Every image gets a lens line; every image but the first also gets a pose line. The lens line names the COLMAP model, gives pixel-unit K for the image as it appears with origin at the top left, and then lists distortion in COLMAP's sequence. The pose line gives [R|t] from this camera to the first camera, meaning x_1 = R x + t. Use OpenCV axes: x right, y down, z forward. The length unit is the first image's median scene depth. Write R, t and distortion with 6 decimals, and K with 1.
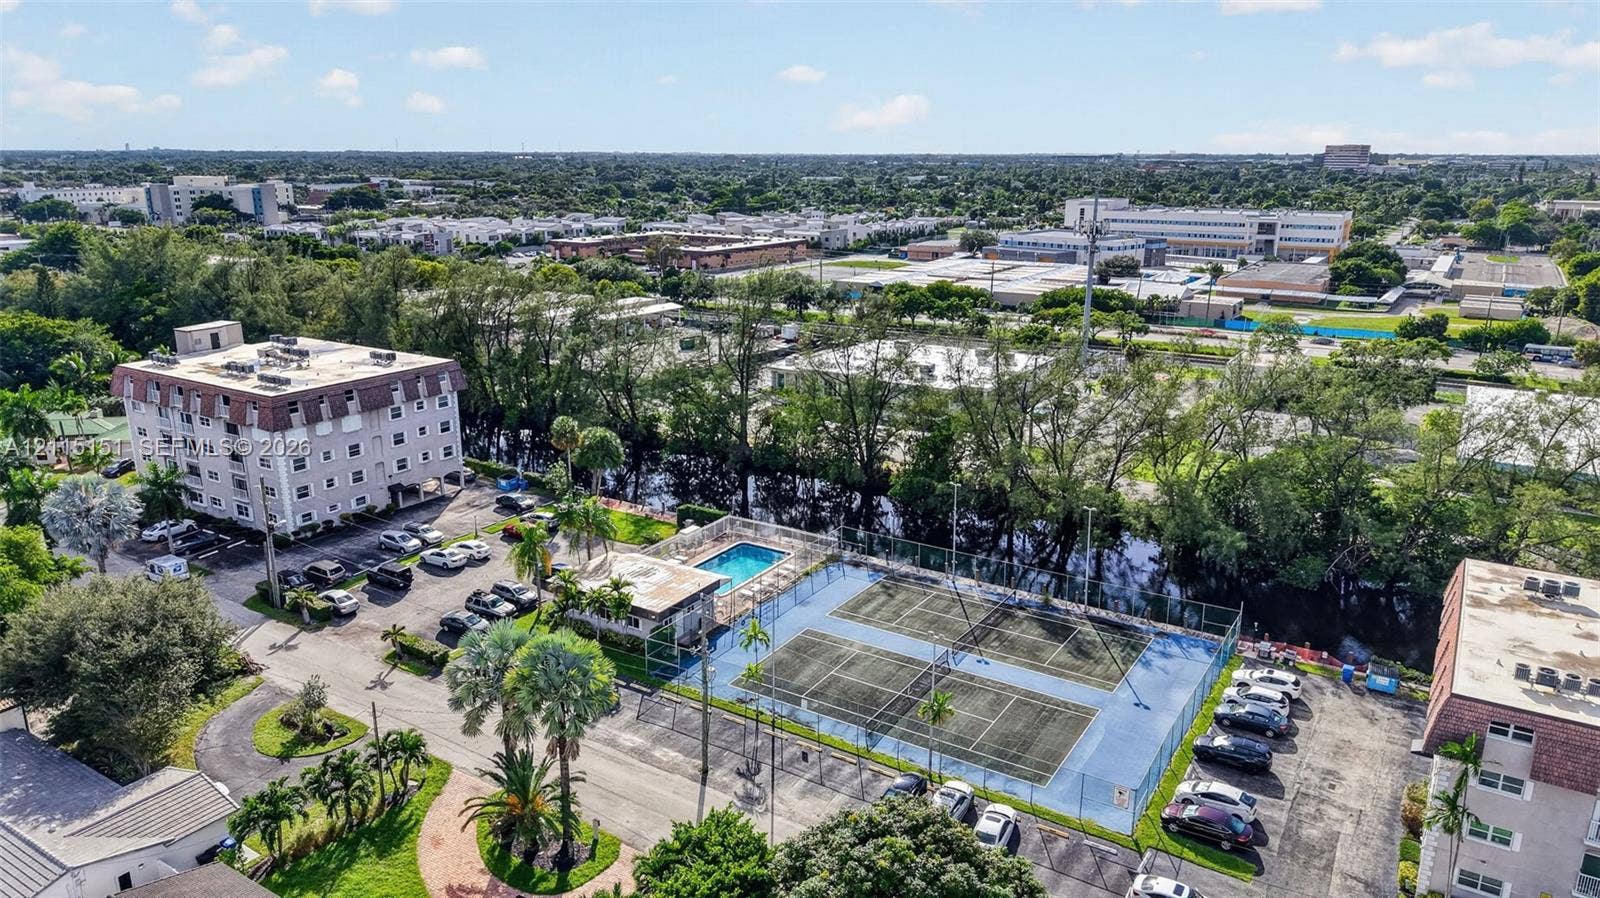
lens RADIAL K [[1062.2, 0, 798.1], [0, 1062.2, 441.4], [0, 0, 1]] dist [0.039368, -0.050210]
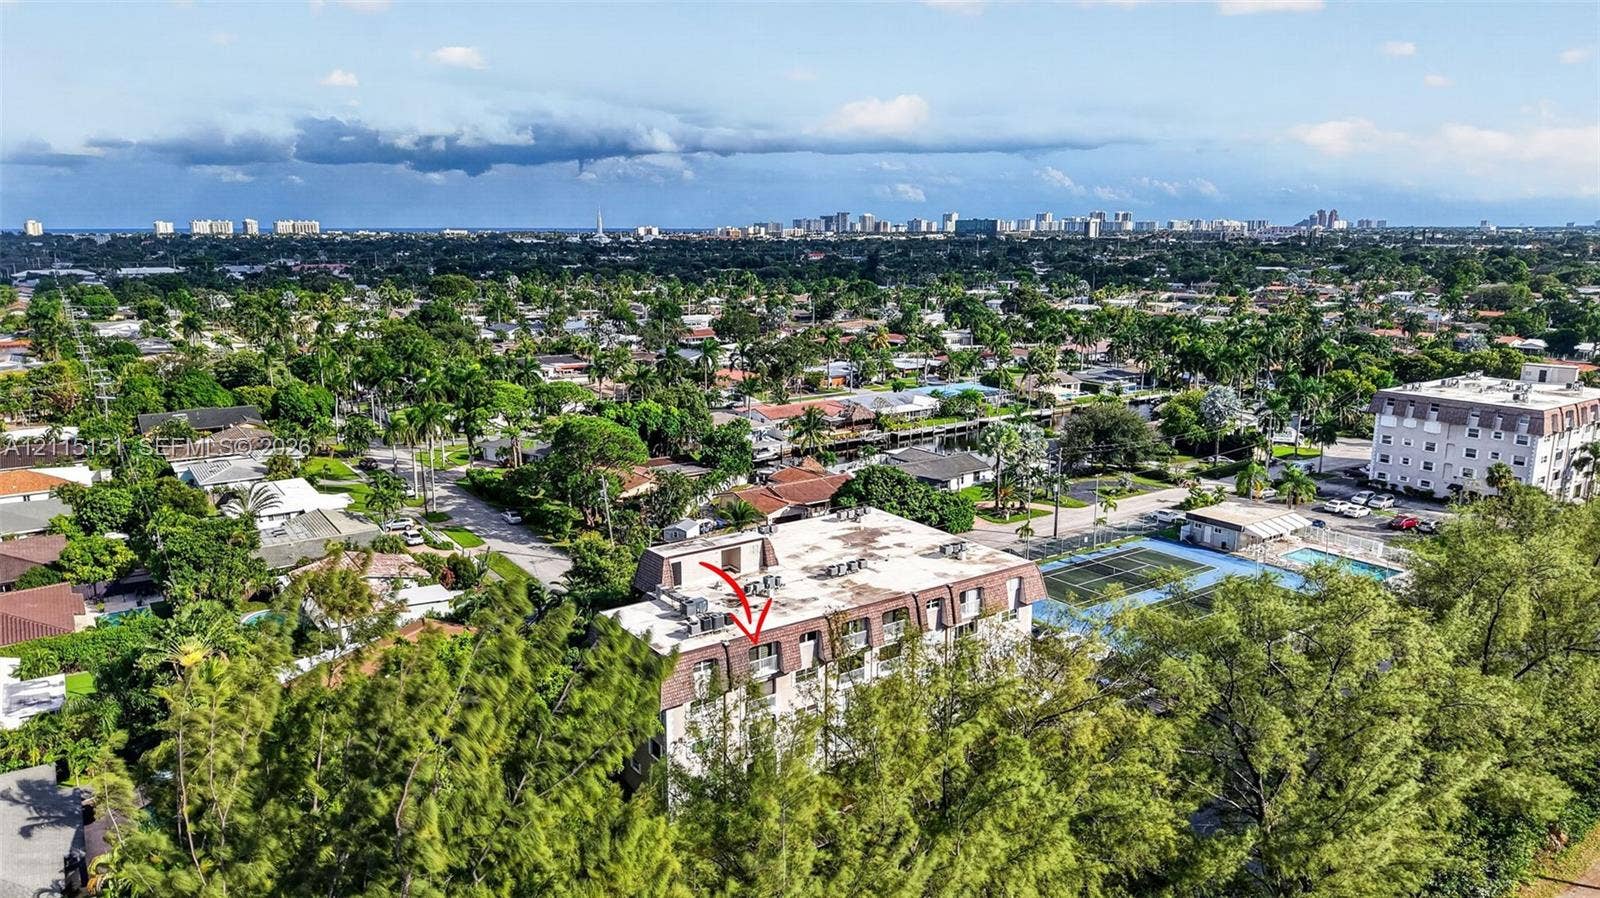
lens RADIAL K [[1062.2, 0, 797.6], [0, 1062.2, 457.8], [0, 0, 1]] dist [0.039368, -0.050210]
pose [[-0.393237, 0.192111, -0.899143, 1.054433], [-0.238847, 0.923010, 0.301670, -0.182469], [0.887872, 0.333385, -0.317076, 0.638621]]
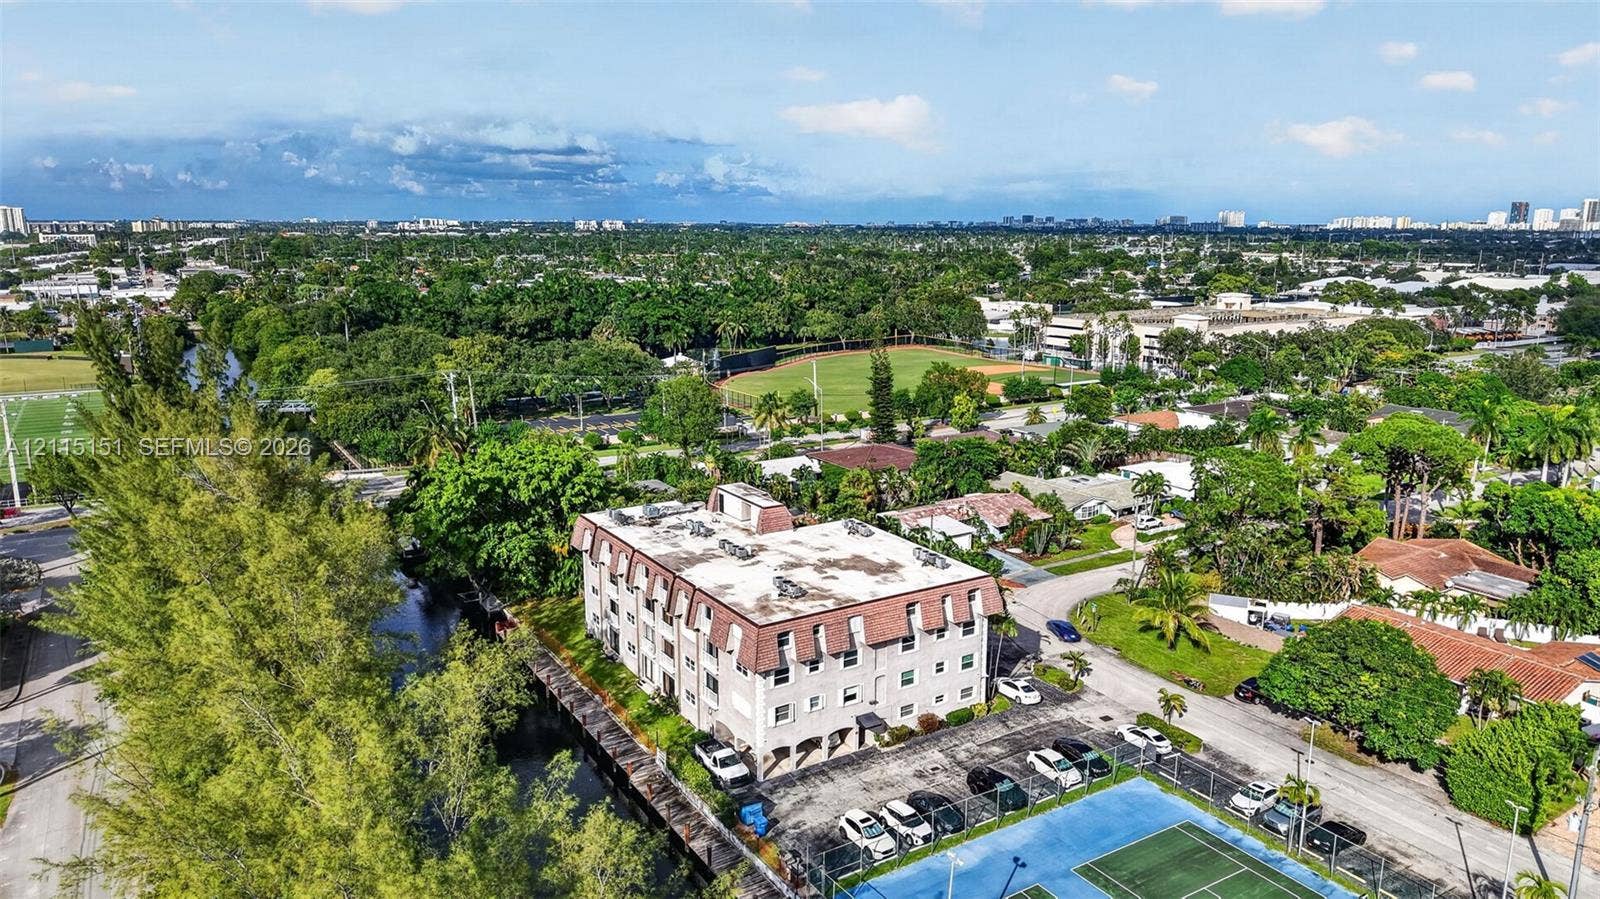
lens RADIAL K [[1062.2, 0, 807.4], [0, 1062.2, 448.1], [0, 0, 1]] dist [0.039368, -0.050210]
pose [[-0.900833, -0.097197, 0.423146, 0.081056], [0.105942, 0.895948, 0.431340, -0.291113], [-0.421041, 0.433394, -0.796802, 1.007905]]
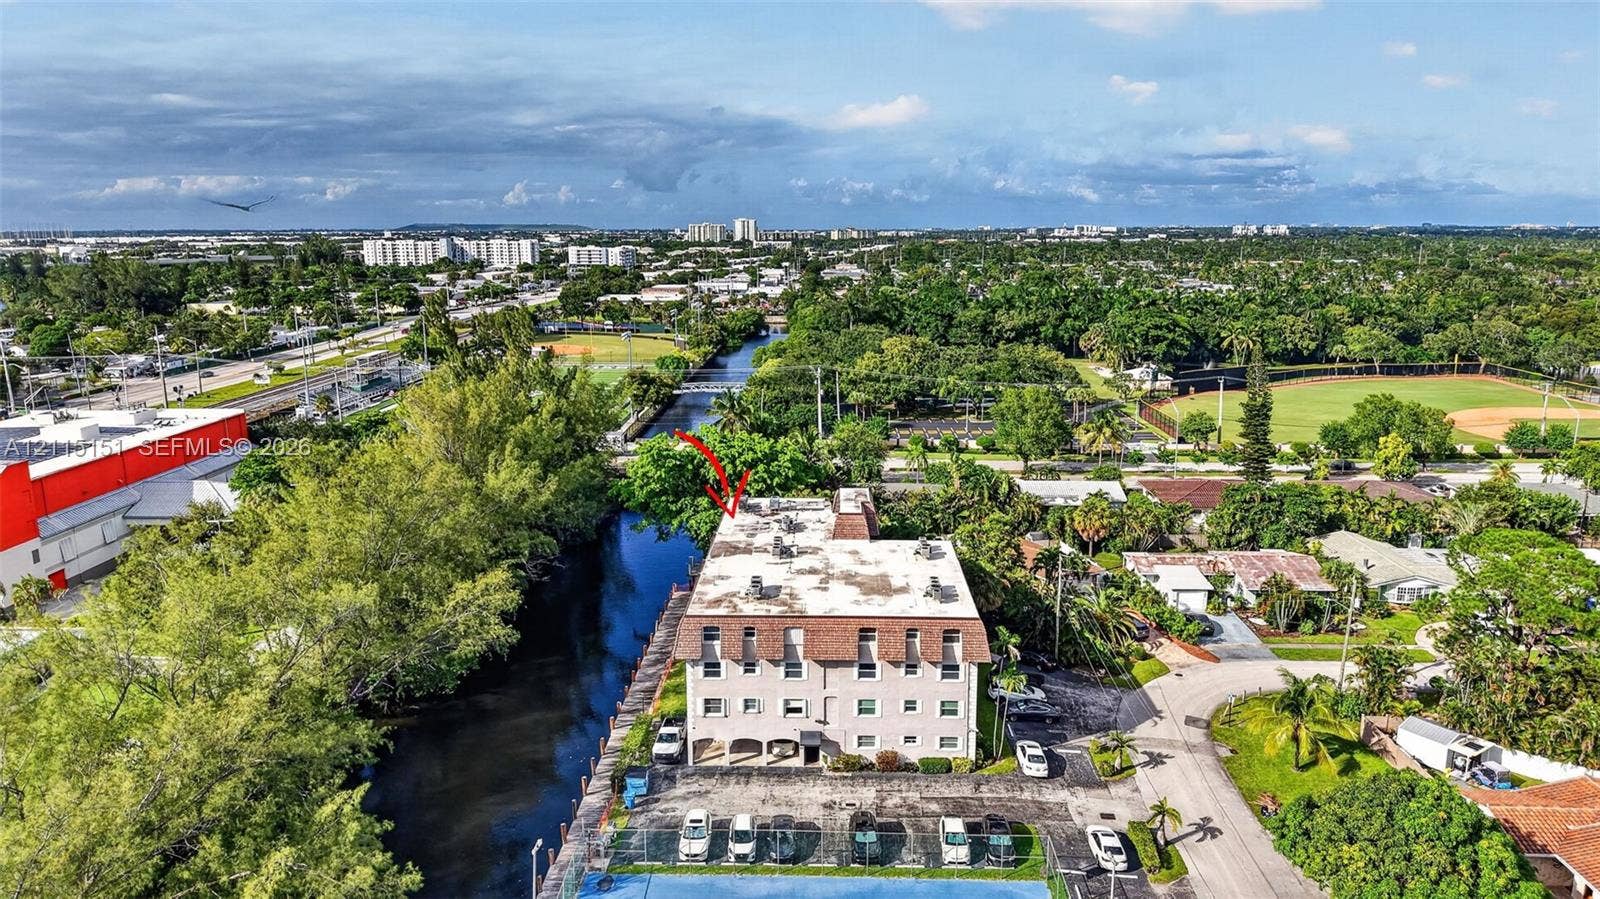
lens RADIAL K [[1062.2, 0, 799.1], [0, 1062.2, 449.6], [0, 0, 1]] dist [0.039368, -0.050210]
pose [[-0.500374, -0.178457, 0.847218, -0.201264], [0.226778, 0.917351, 0.327167, -0.221535], [-0.835582, 0.355836, -0.418549, 0.749884]]
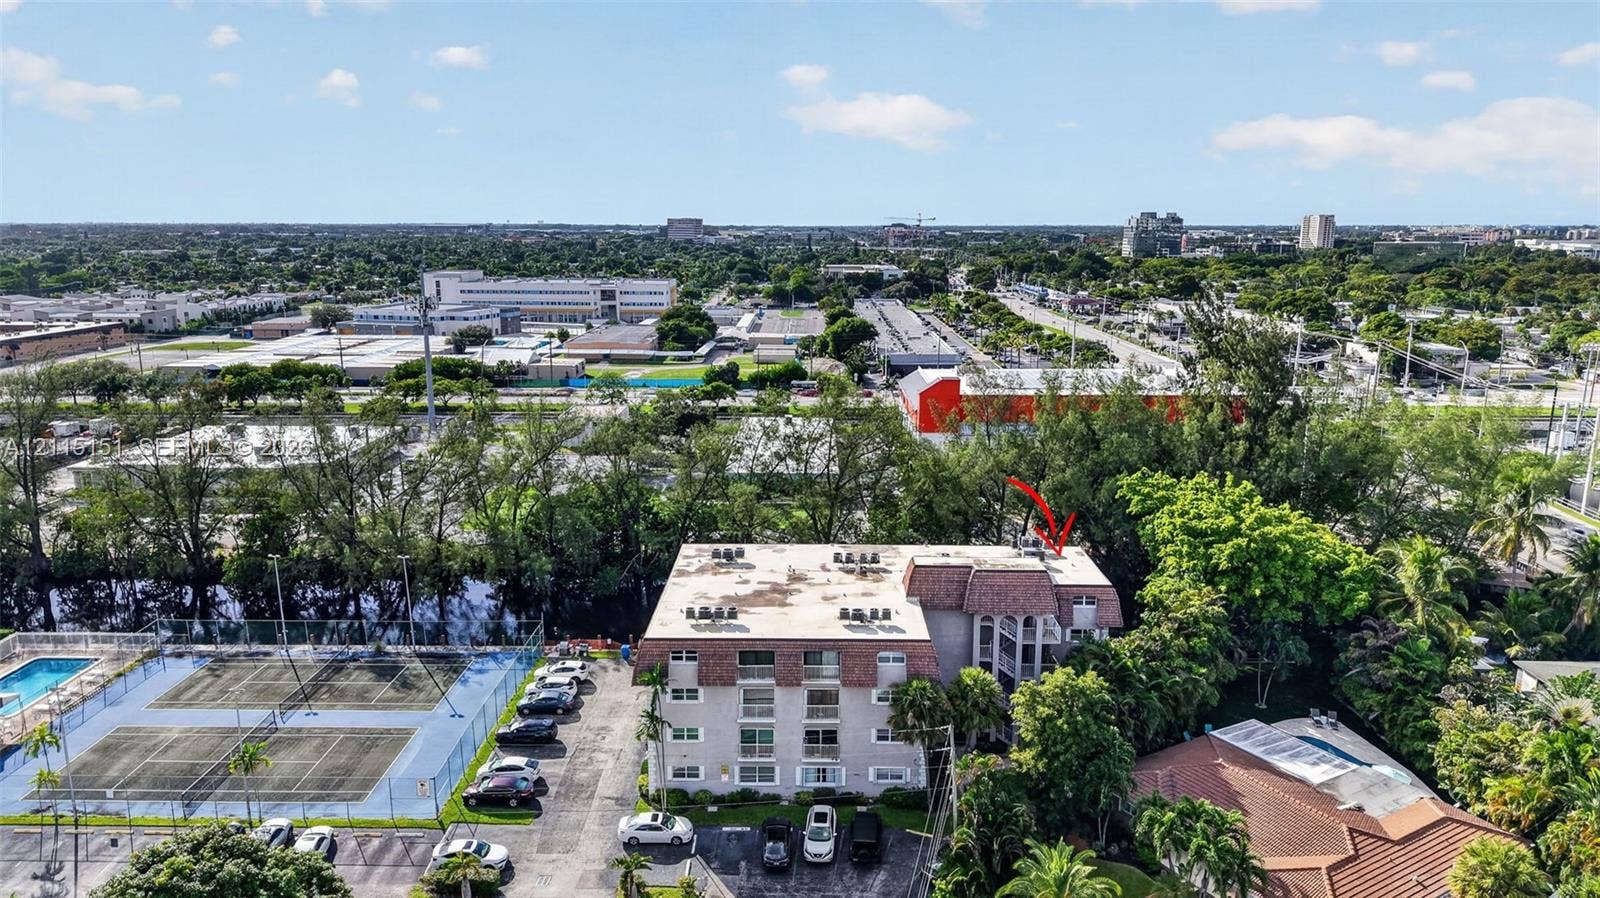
lens RADIAL K [[1062.2, 0, 797.9], [0, 1062.2, 439.9], [0, 0, 1]] dist [0.039368, -0.050210]
pose [[0.848705, -0.104114, 0.518518, 0.039469], [0.136725, 0.990295, -0.024947, 0.018233], [-0.510888, 0.092066, 0.854703, -0.125578]]
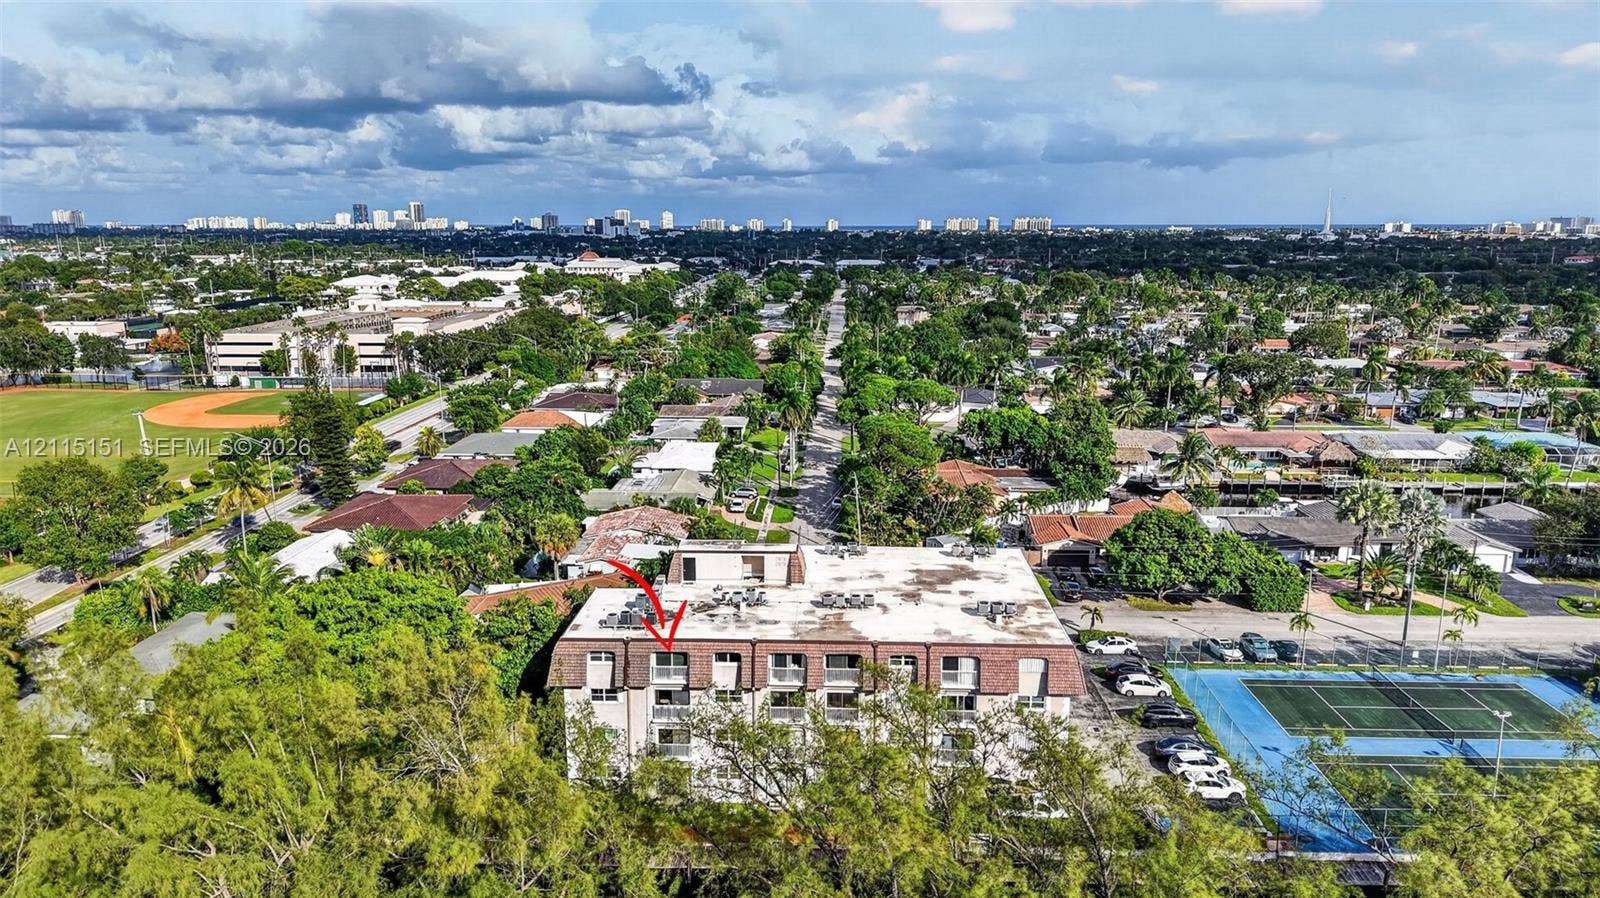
lens RADIAL K [[1062.2, 0, 798.5], [0, 1062.2, 440.4], [0, 0, 1]] dist [0.039368, -0.050210]
pose [[-0.870945, 0.095071, -0.482096, 0.756593], [-0.129924, 0.901634, 0.412523, -0.259919], [0.473894, 0.421921, -0.772922, 0.908284]]
